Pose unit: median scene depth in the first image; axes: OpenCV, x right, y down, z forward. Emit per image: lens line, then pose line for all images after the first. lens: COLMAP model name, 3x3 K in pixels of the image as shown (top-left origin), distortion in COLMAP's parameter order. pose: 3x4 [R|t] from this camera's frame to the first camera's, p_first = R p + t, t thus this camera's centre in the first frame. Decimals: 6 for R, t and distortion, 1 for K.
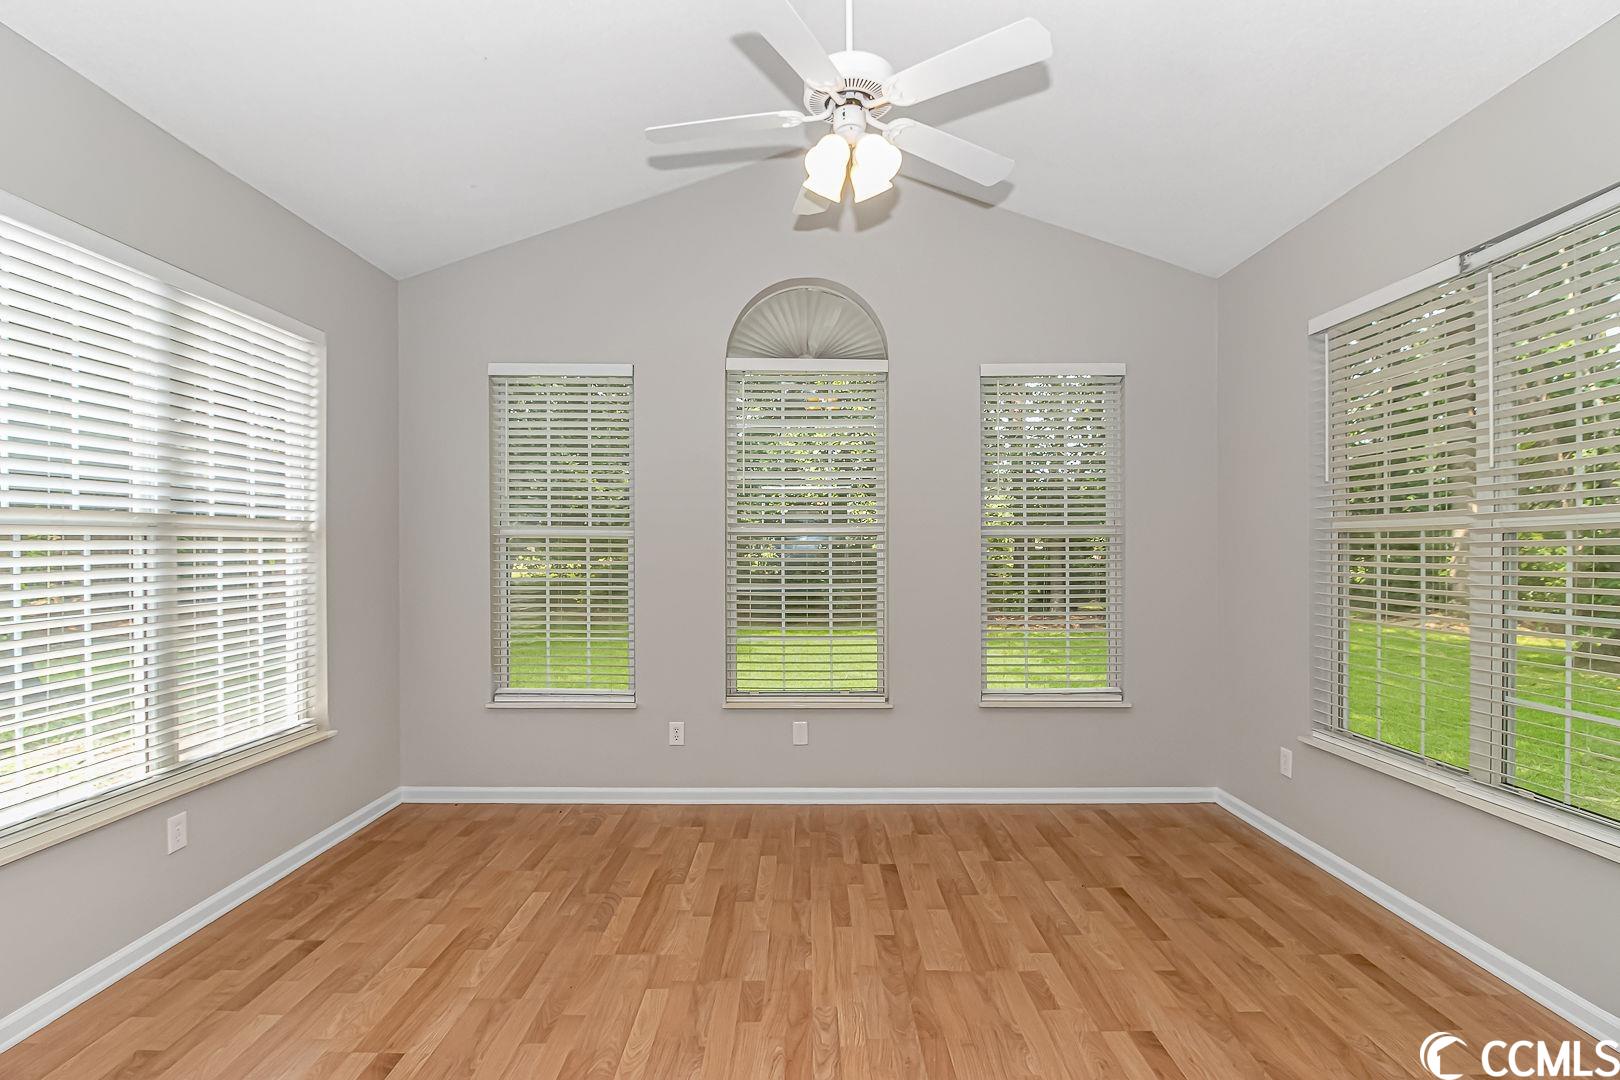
lens RADIAL K [[764.5, 0, 803.5], [0, 764.5, 546.7], [0, 0, 1]] dist [0.002002, -0.009482]
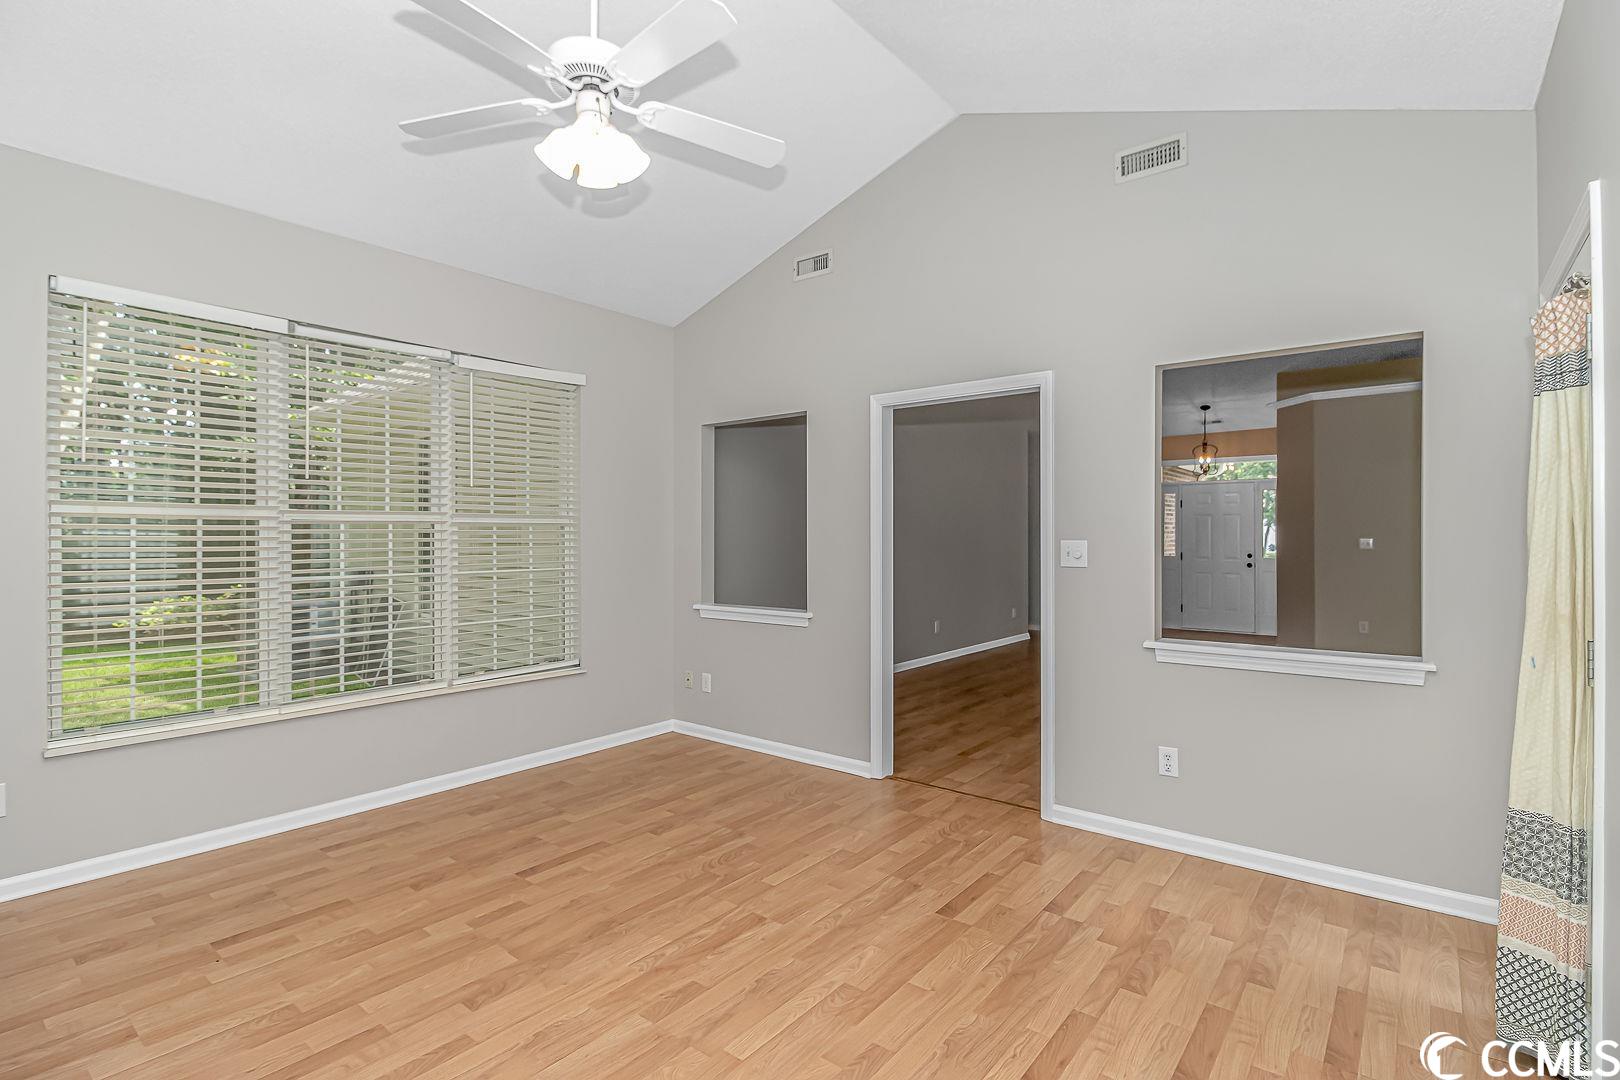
lens RADIAL K [[764.5, 0, 803.5], [0, 764.5, 546.7], [0, 0, 1]] dist [0.002002, -0.009482]
pose [[-0.772376, -0.008656, 0.635106, -0.697180], [-0.002742, 0.999943, 0.010294, 0.006254], [-0.635159, 0.006210, -0.772356, 1.420731]]
